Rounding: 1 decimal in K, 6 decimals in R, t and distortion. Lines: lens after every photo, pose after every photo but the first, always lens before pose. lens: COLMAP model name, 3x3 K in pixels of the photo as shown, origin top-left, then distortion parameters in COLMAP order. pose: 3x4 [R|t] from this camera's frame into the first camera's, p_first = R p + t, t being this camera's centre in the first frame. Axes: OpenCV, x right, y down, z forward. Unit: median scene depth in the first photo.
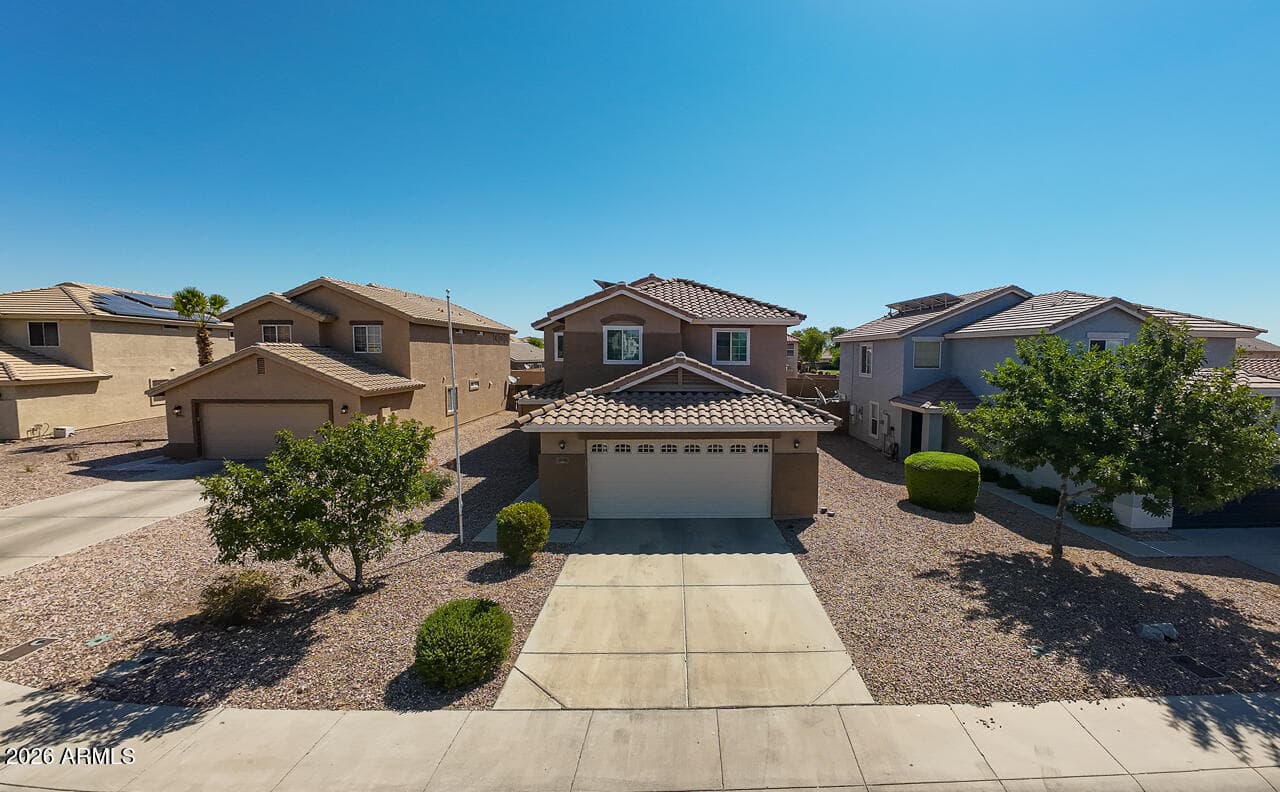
lens RADIAL K [[555.0, 0, 703.7], [0, 555.0, 395.3], [0, 0, 1]] dist [-0.036601, 0.005731]
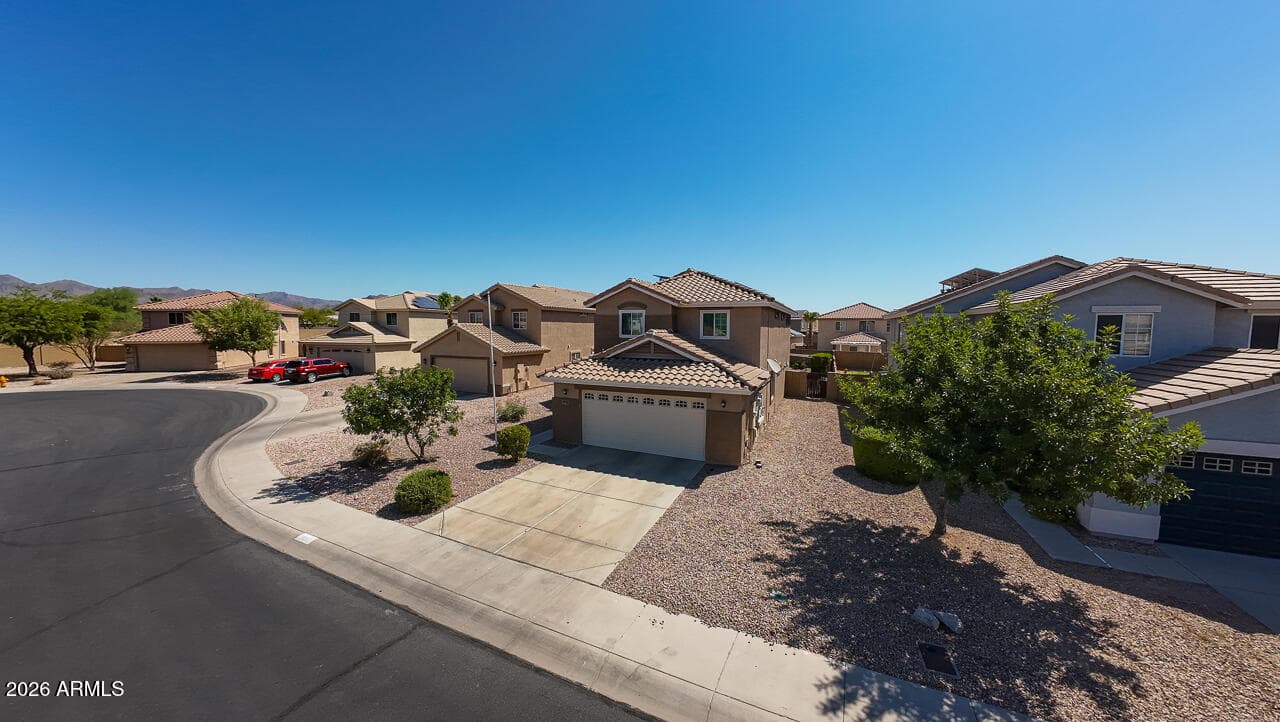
lens RADIAL K [[448.6, 0, 620.8], [0, 448.6, 358.3], [0, 0, 1]] dist [-0.029862, 0.000276]
pose [[0.869698, 0.030589, -0.492636, 0.456780], [-0.034986, 0.999388, 0.000290, -0.005646], [0.492343, 0.016983, 0.870236, 0.021876]]
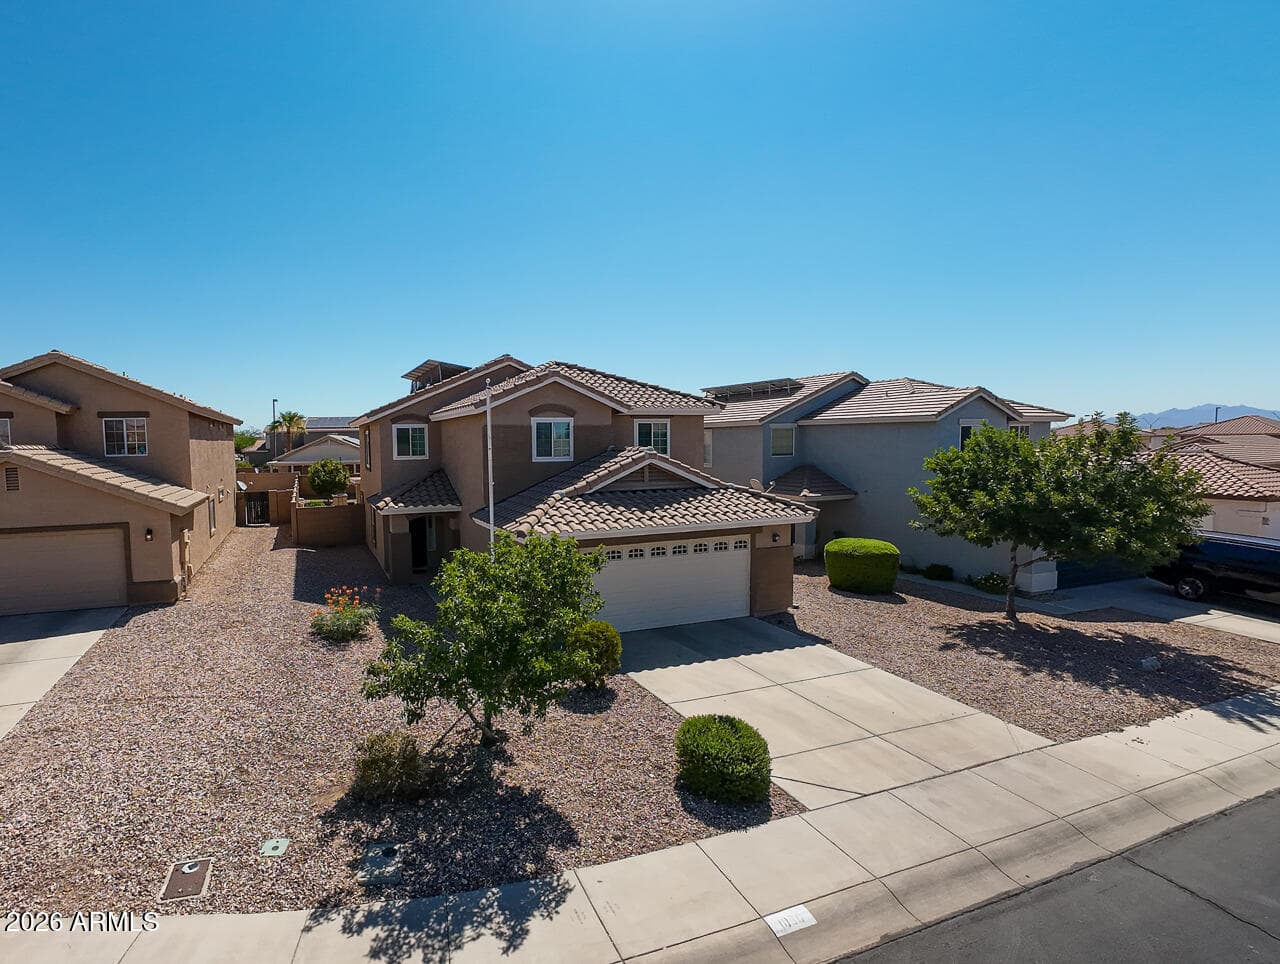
lens RADIAL K [[681.8, 0, 538.3], [0, 681.8, 483.4], [0, 0, 1]] dist [-0.037131, 0.007129]
pose [[0.951369, -0.040454, 0.305386, -0.597477], [0.043928, 0.999025, -0.004509, -0.021148], [-0.304905, 0.017705, 0.952218, -0.019578]]
